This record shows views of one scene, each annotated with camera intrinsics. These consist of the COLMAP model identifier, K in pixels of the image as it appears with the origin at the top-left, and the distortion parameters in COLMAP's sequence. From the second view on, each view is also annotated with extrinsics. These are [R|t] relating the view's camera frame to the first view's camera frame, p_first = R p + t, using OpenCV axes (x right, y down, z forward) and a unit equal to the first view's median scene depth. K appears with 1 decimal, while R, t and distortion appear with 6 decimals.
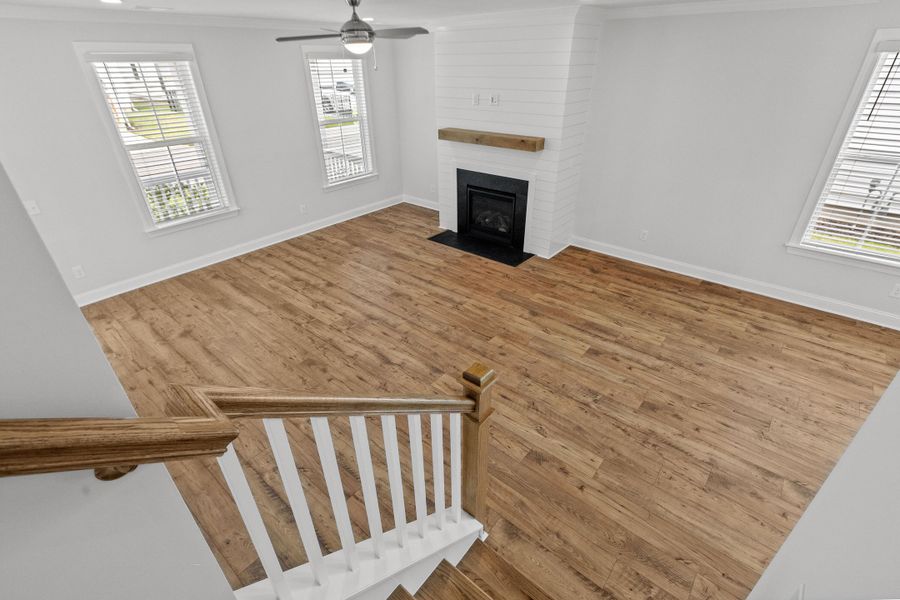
lens RADIAL K [[420.9, 0, 449.6], [0, 420.9, 296.3], [0, 0, 1]] dist [0.000809, 0.000518]
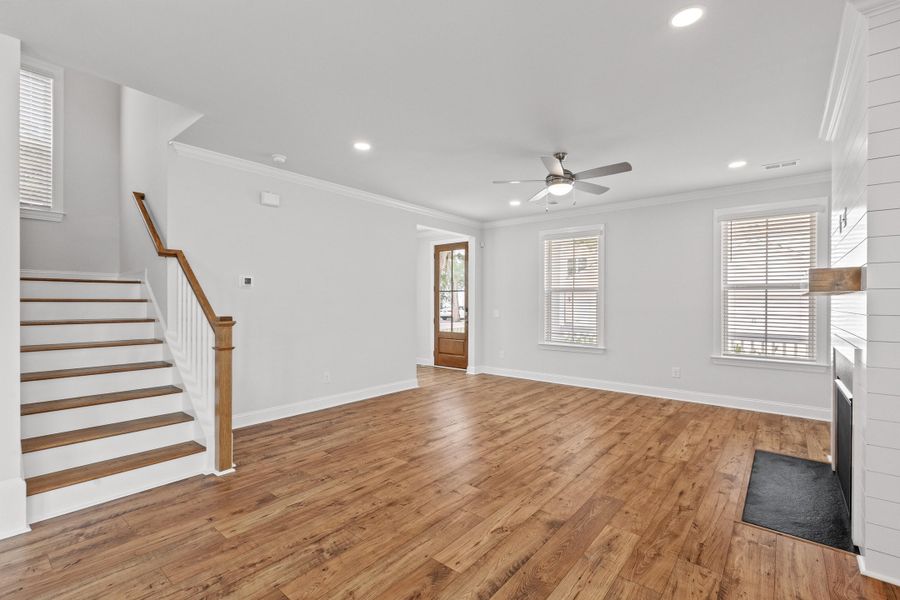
lens RADIAL K [[403.1, 0, 447.2], [0, 403.1, 302.3], [0, 0, 1]] dist [0.000369, -0.000107]
pose [[0.007660, 0.013243, -0.999883, 0.678895], [-0.495426, 0.868616, 0.007709, -0.138106], [0.868616, 0.495309, 0.013215, 0.667626]]
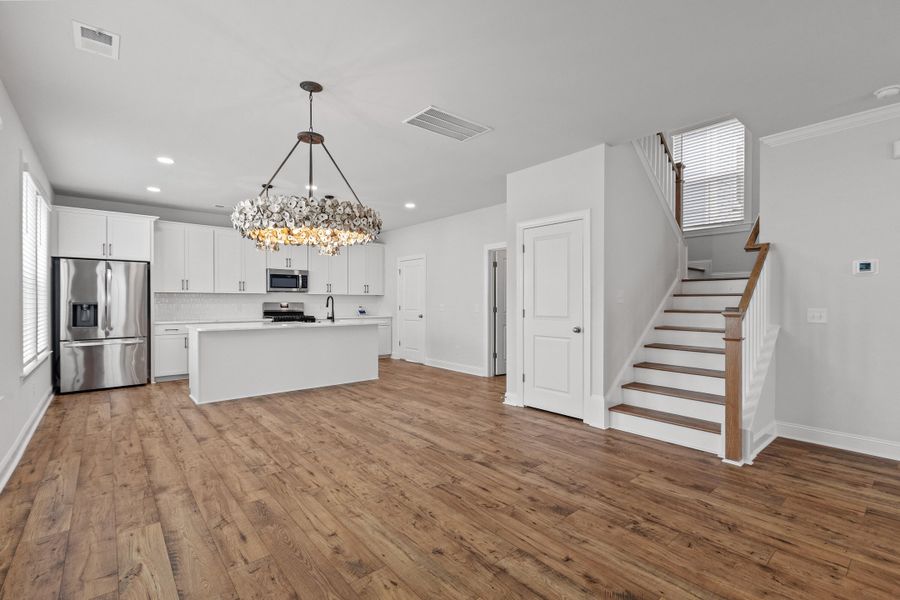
lens RADIAL K [[405.7, 0, 447.5], [0, 405.7, 299.7], [0, 0, 1]] dist [0.001258, -0.000736]
pose [[-0.986335, 0.013813, 0.164173, 0.373875], [0.092101, 0.872460, 0.479929, -0.304027], [-0.136605, 0.488491, -0.861810, 0.999127]]
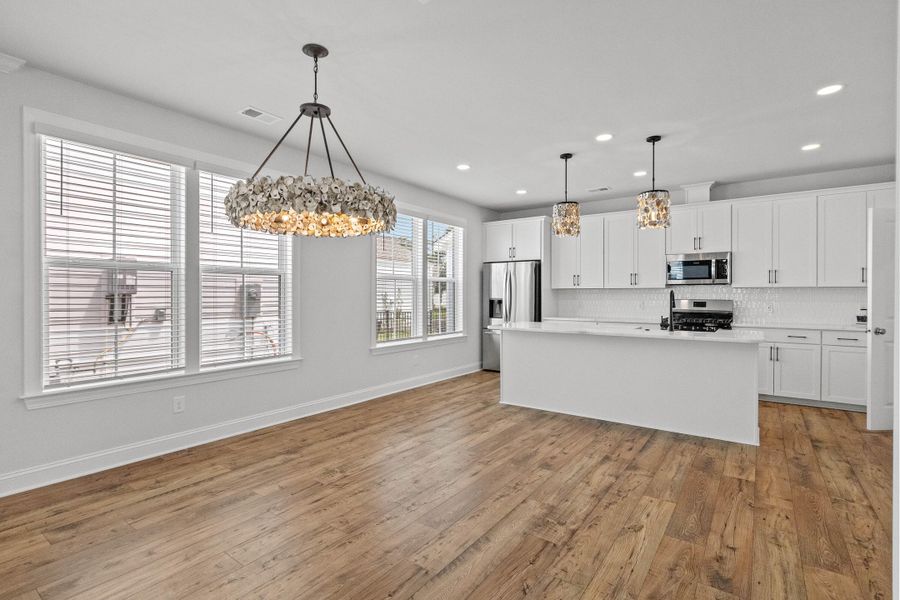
lens RADIAL K [[428.9, 0, 450.6], [0, 428.9, 295.2], [0, 0, 1]] dist [-0.002614, -0.000503]
pose [[-0.075109, 0.013986, 0.997077, 0.110408], [0.491076, 0.870764, 0.024778, 0.037250], [-0.867873, 0.491502, -0.072271, 0.388337]]
